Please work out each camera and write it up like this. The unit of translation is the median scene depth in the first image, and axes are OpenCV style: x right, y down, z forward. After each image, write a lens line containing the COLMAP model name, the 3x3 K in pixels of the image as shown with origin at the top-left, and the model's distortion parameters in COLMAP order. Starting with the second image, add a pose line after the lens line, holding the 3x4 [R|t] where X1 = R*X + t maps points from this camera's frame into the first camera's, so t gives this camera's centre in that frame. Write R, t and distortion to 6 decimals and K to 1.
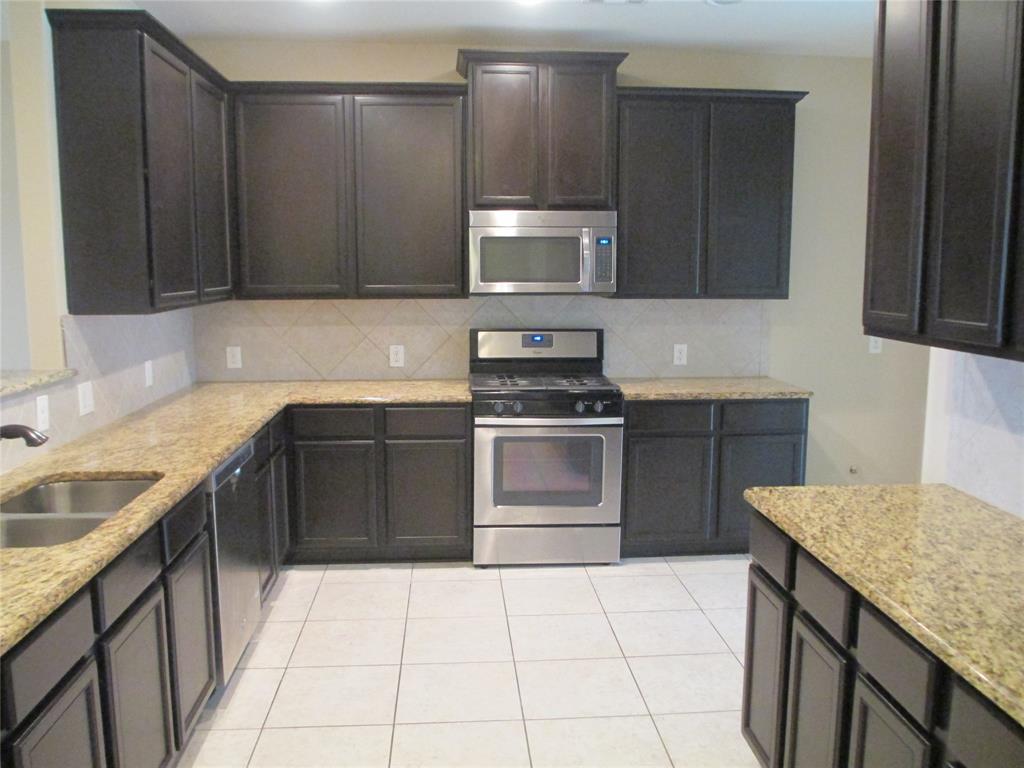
lens RADIAL K [[856.1, 0, 512.0], [0, 856.1, 384.0], [0, 0, 1]] dist [-0.054081, -0.007770]
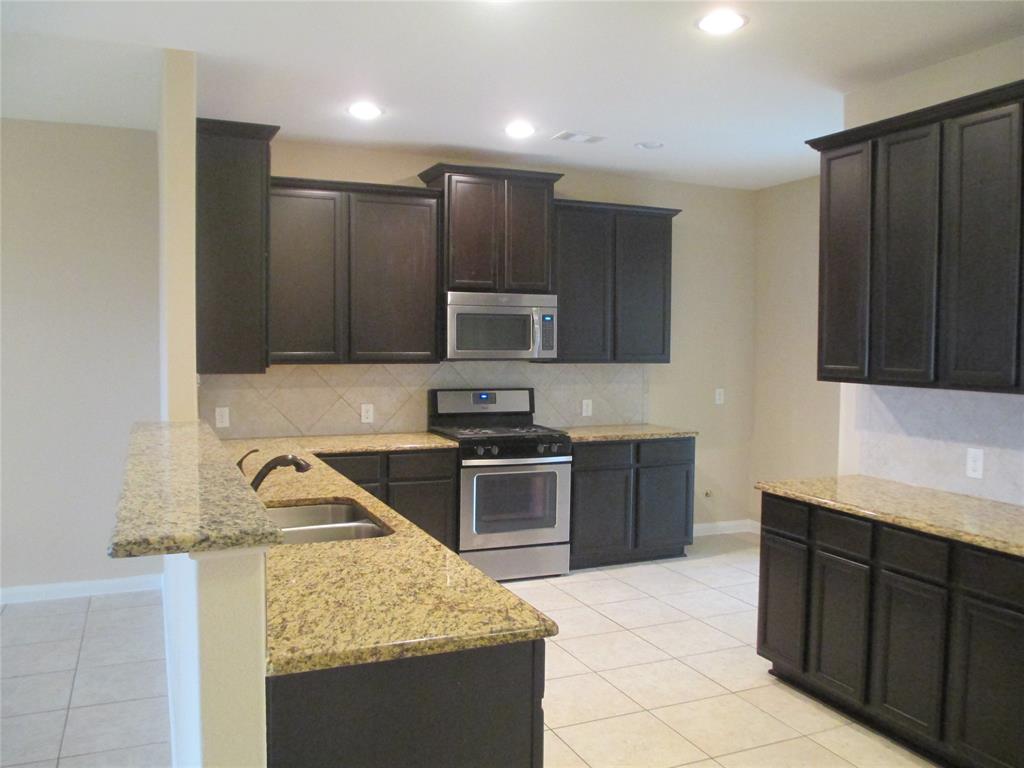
lens RADIAL K [[856.1, 0, 512.0], [0, 856.1, 384.0], [0, 0, 1]] dist [-0.054081, -0.007770]
pose [[0.943501, -0.010005, 0.331219, -0.358086], [0.038367, 0.996120, -0.079203, 0.028826], [-0.329141, 0.087436, 0.940224, -0.168055]]
